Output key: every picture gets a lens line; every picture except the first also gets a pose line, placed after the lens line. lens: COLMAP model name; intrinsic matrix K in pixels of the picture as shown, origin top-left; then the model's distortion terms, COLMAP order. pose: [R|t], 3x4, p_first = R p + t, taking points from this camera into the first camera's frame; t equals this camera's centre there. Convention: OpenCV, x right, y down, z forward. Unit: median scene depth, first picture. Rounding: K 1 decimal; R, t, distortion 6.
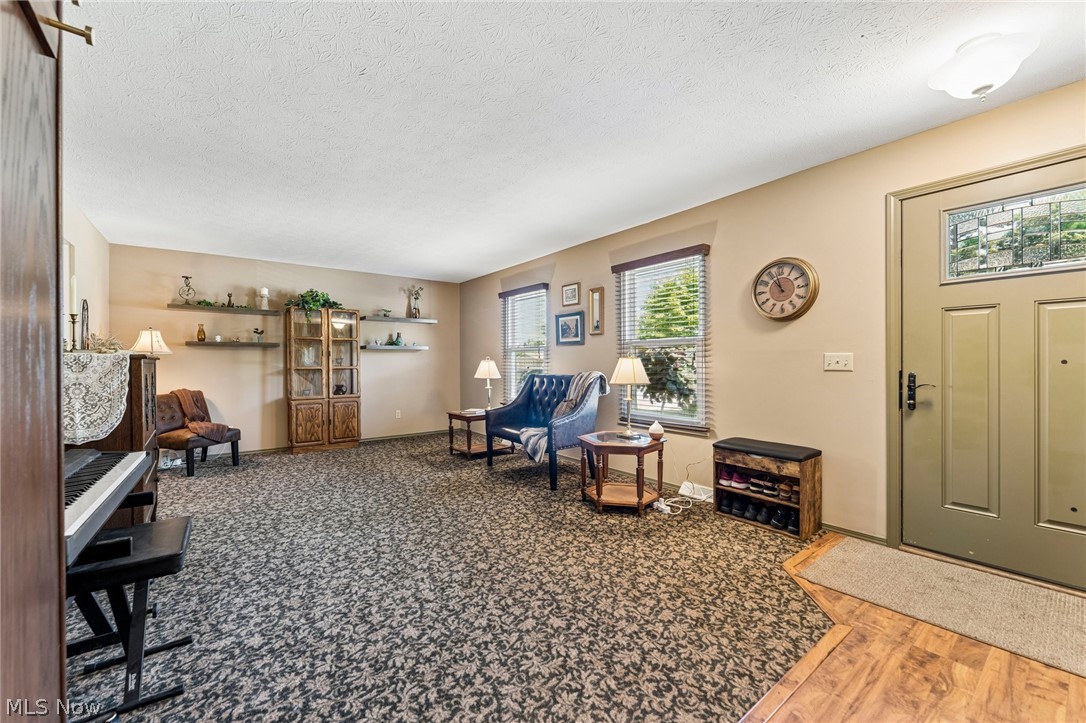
lens RADIAL K [[429.3, 0, 540.3], [0, 429.3, 364.2], [0, 0, 1]] dist [-0.002396, -0.000268]
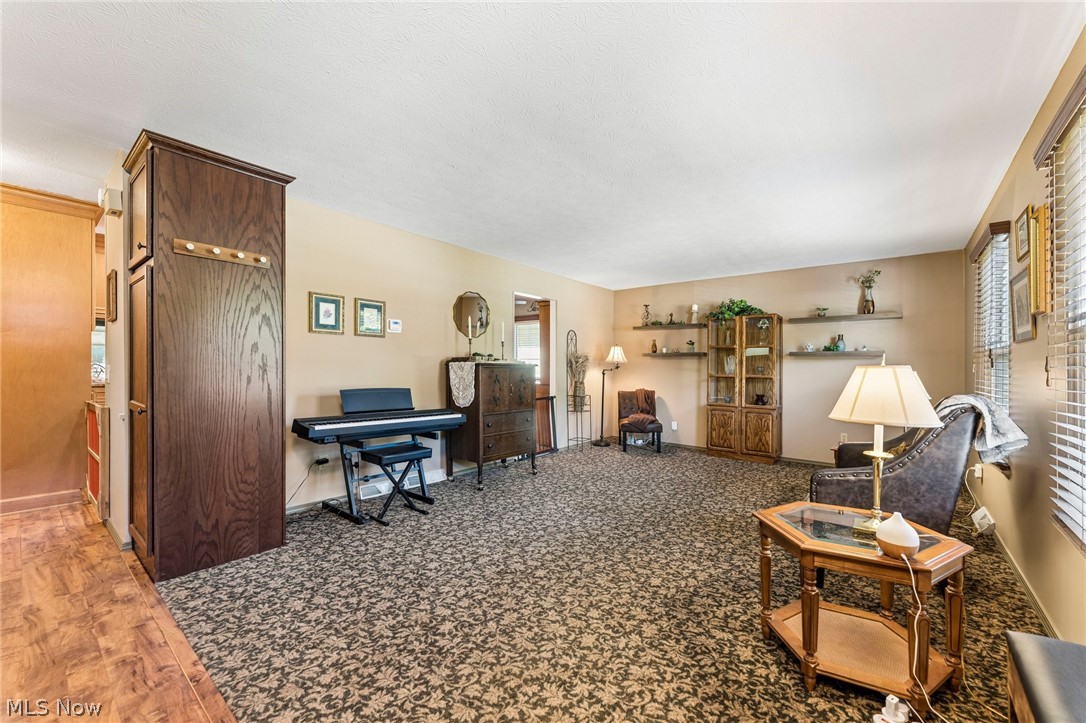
lens RADIAL K [[429.3, 0, 540.3], [0, 429.3, 364.2], [0, 0, 1]] dist [-0.002396, -0.000268]
pose [[0.232132, -0.000451, -0.972684, 0.625768], [-0.019218, 0.999803, -0.005050, -0.008868], [0.972494, 0.019865, 0.232077, 0.566057]]
